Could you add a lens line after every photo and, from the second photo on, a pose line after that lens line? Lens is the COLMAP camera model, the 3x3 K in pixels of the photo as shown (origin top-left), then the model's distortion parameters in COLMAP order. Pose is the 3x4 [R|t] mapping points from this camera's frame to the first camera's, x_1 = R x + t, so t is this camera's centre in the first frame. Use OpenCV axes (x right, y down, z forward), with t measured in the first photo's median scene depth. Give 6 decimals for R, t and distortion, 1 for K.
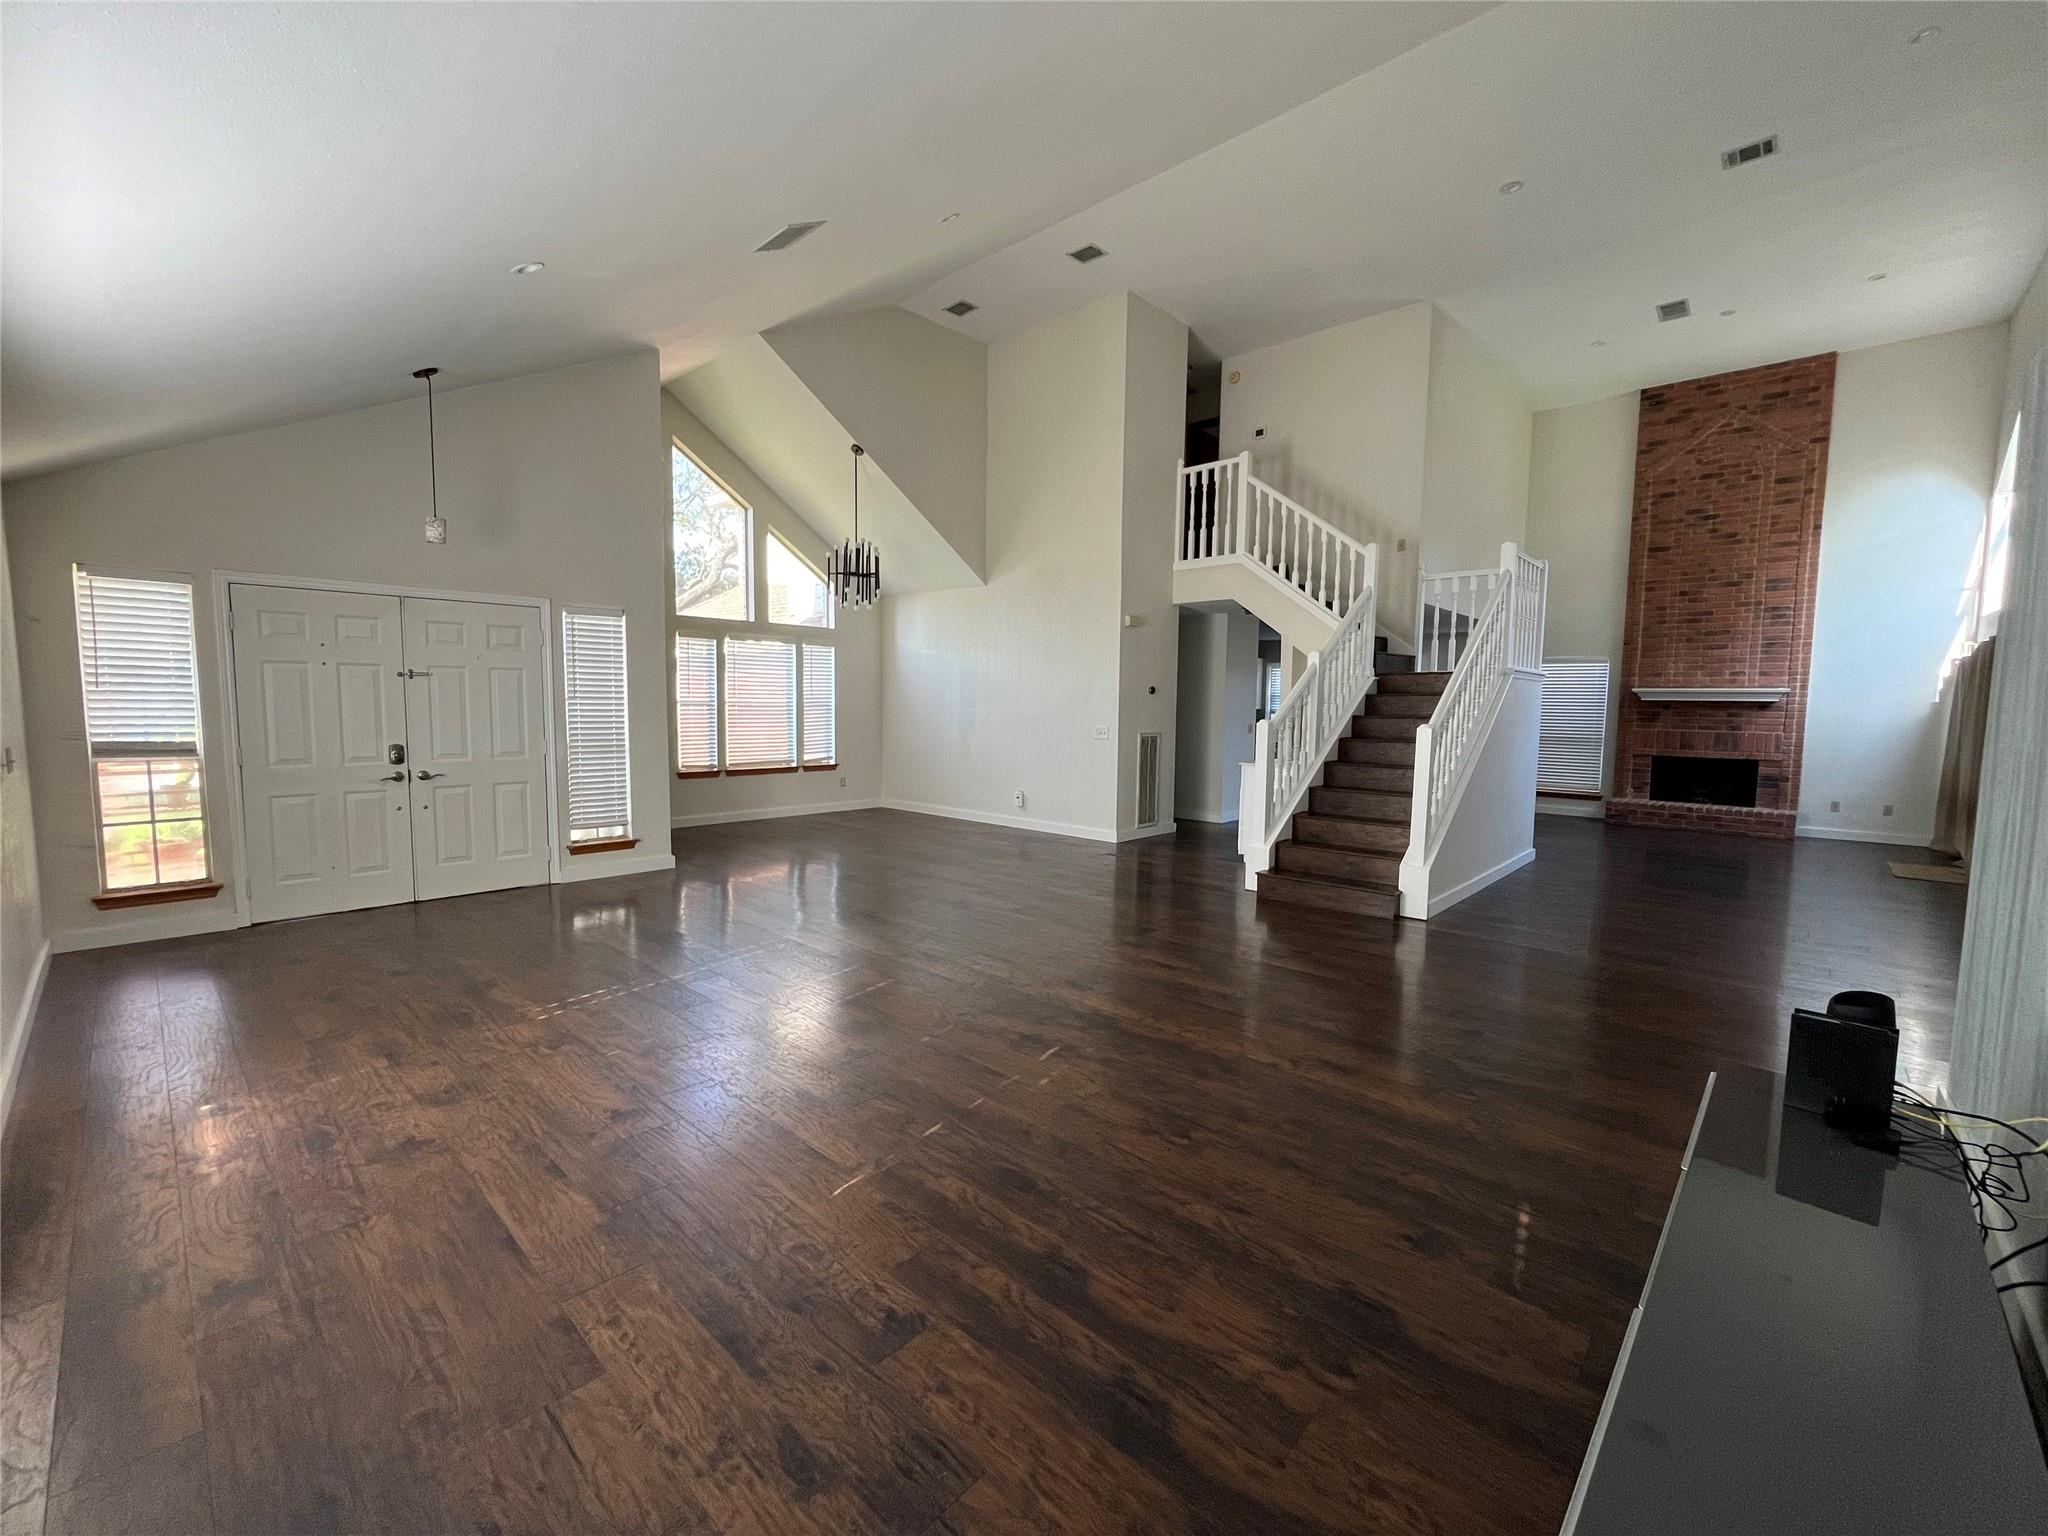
lens RADIAL K [[836.3, 0, 1021.0], [0, 836.3, 770.1], [0, 0, 1]] dist [-0.002830, -0.000522]
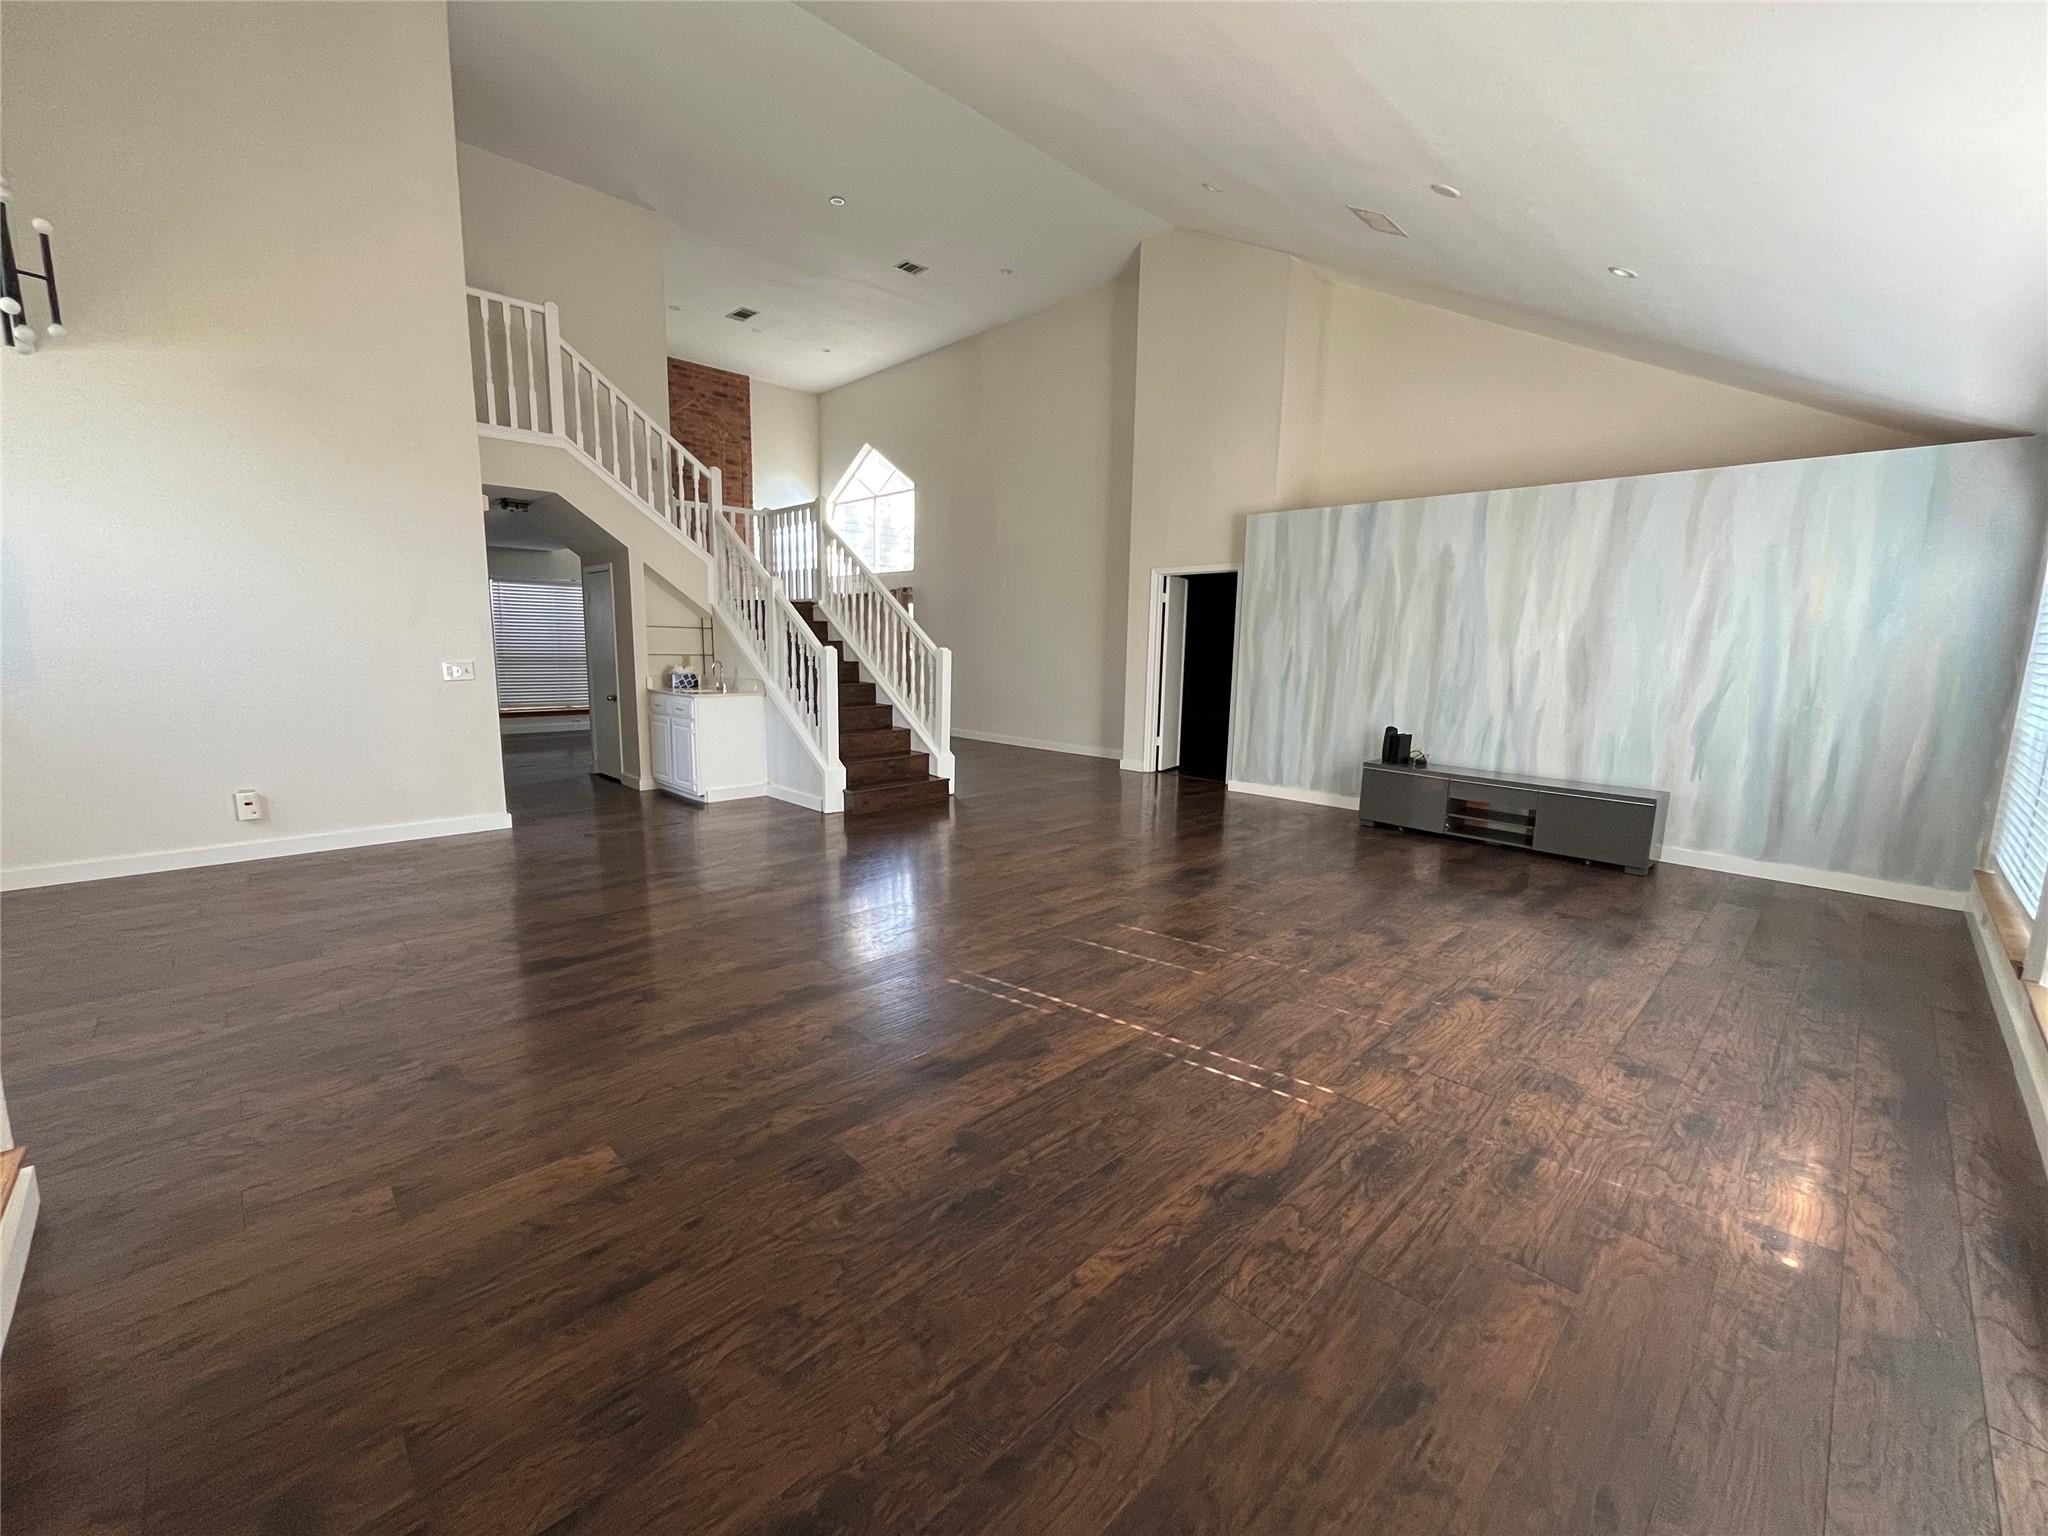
lens RADIAL K [[836.3, 0, 1018.3], [0, 836.3, 770.8], [0, 0, 1]] dist [-0.002830, -0.000522]
pose [[0.046567, -0.165345, 0.985136, -1.560873], [0.064984, 0.984618, 0.162186, -0.128891], [-0.996799, 0.056466, 0.056596, 1.519249]]
